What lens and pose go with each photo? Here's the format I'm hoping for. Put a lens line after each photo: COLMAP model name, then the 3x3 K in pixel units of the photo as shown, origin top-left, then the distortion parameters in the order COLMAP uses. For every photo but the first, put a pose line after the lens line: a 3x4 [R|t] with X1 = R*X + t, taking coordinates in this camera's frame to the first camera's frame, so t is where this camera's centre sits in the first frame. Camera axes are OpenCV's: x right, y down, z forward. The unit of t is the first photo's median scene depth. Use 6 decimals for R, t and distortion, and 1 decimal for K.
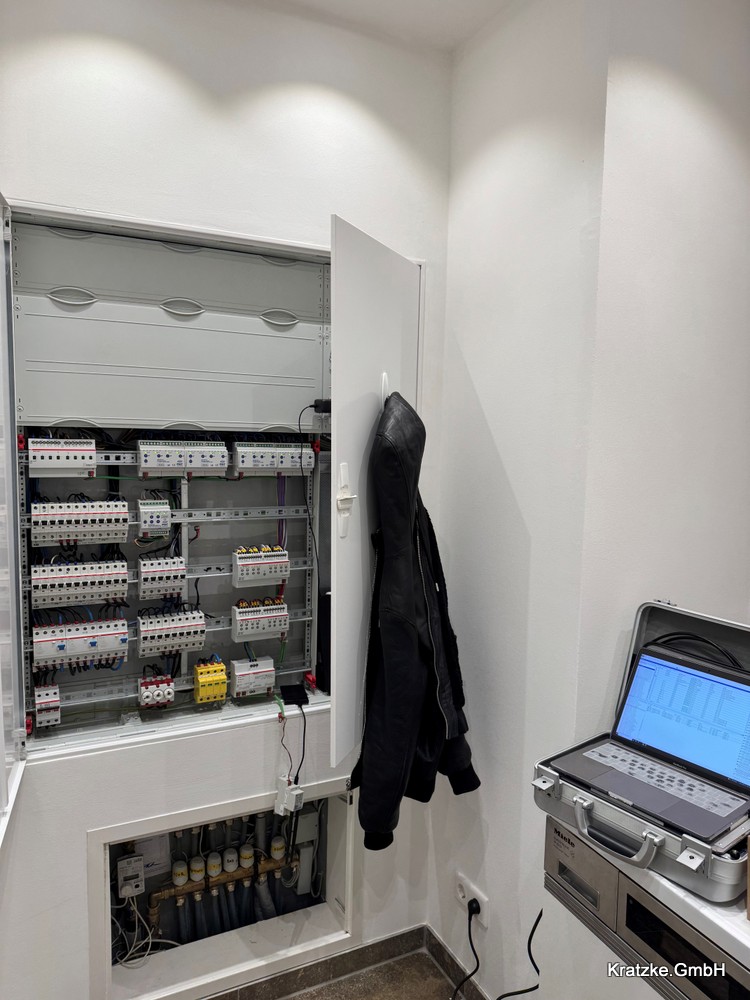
lens RADIAL K [[698.3, 0, 375.0], [0, 698.3, 500.0], [0, 0, 1]] dist [0.094732, -0.130046]
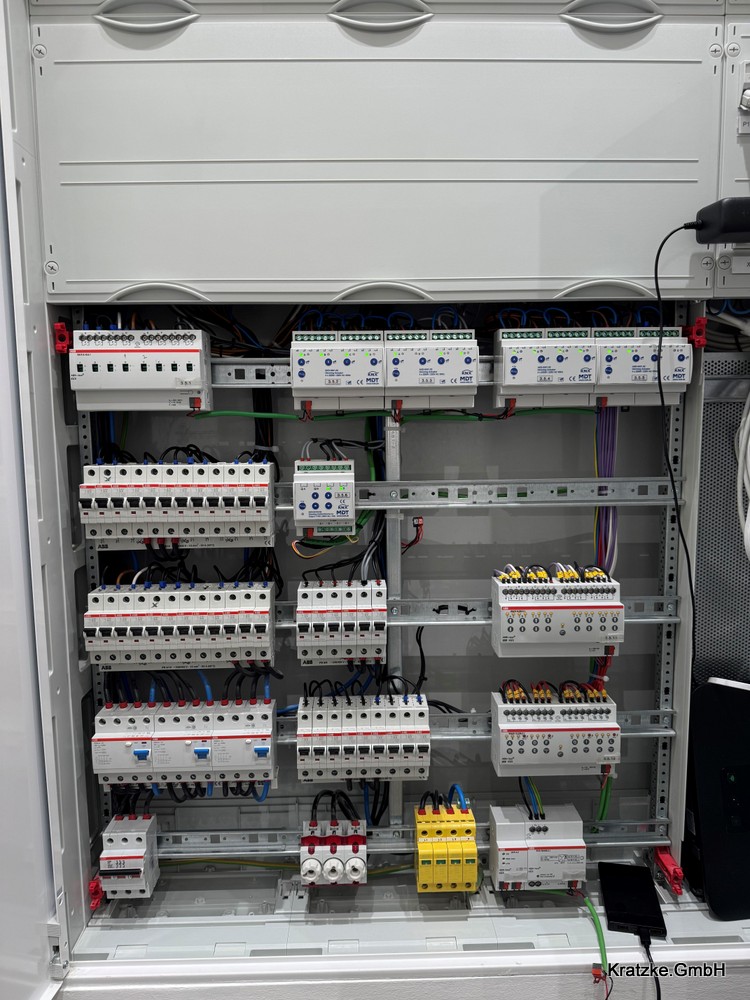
lens RADIAL K [[698.3, 0, 375.0], [0, 698.3, 500.0], [0, 0, 1]] dist [0.094732, -0.130046]
pose [[0.904704, 0.017538, -0.425679, -0.080650], [-0.010070, 0.999754, 0.019786, 0.016651], [0.425921, -0.013614, 0.904658, 0.572037]]
